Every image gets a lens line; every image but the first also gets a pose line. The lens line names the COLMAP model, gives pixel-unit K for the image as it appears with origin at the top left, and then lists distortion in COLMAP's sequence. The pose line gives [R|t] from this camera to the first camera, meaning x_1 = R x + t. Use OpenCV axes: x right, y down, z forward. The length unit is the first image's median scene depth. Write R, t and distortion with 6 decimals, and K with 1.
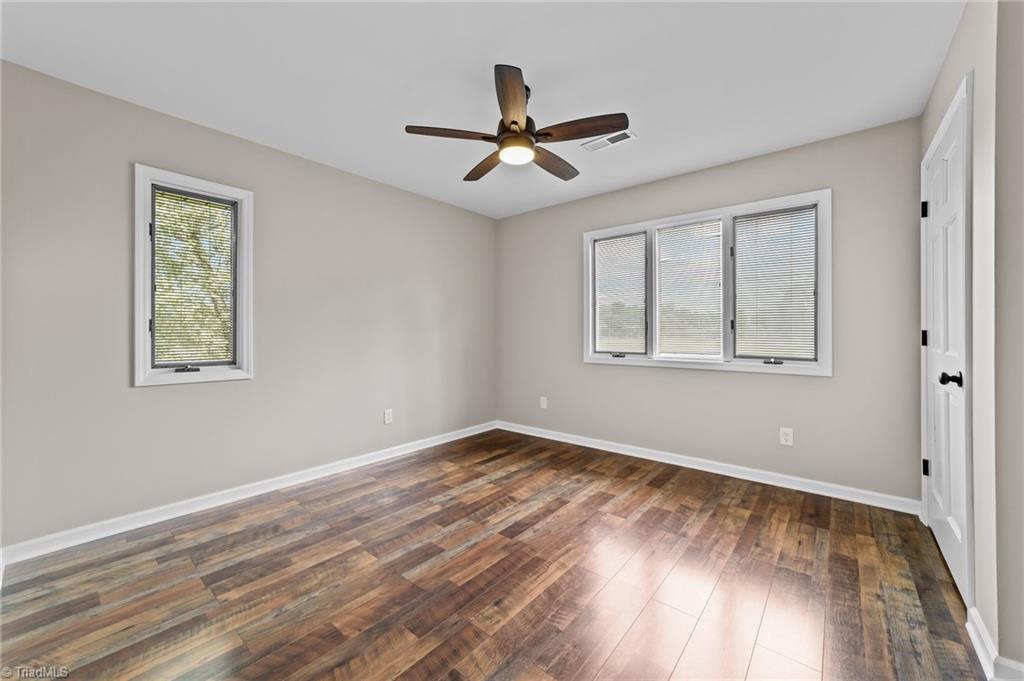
lens RADIAL K [[396.9, 0, 511.2], [0, 396.9, 334.9], [0, 0, 1]] dist [-0.011577, 0.007218]
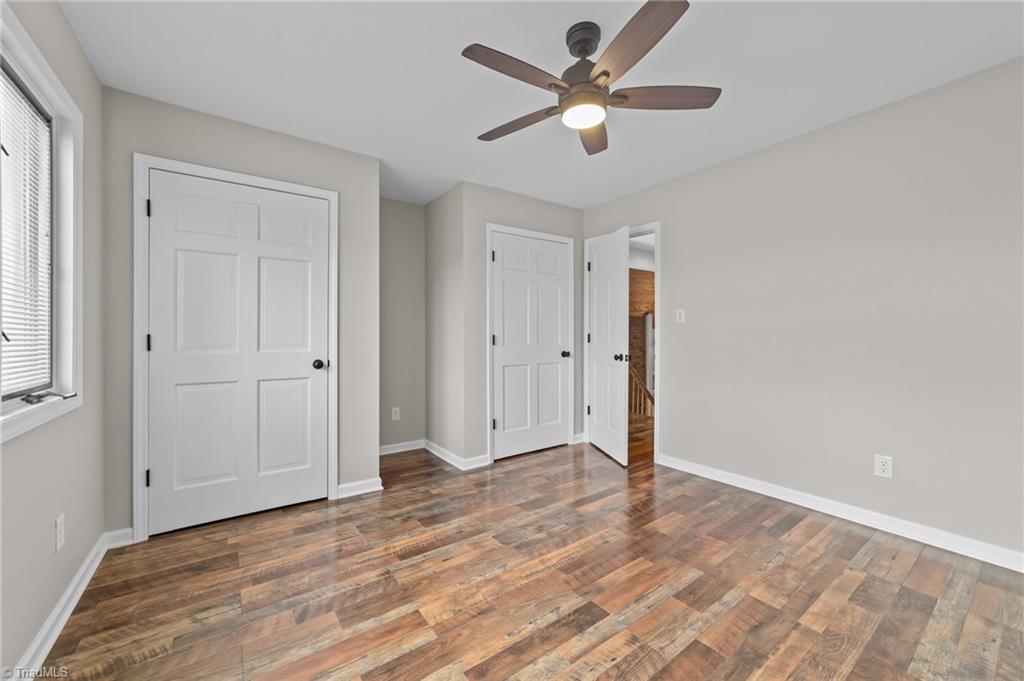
lens RADIAL K [[396.9, 0, 511.2], [0, 396.9, 334.9], [0, 0, 1]] dist [-0.011577, 0.007218]
pose [[-0.969695, 0.002172, 0.244309, -0.038048], [0.003921, 0.999970, 0.006671, -0.014451], [-0.244287, 0.007427, -0.969674, 1.798932]]
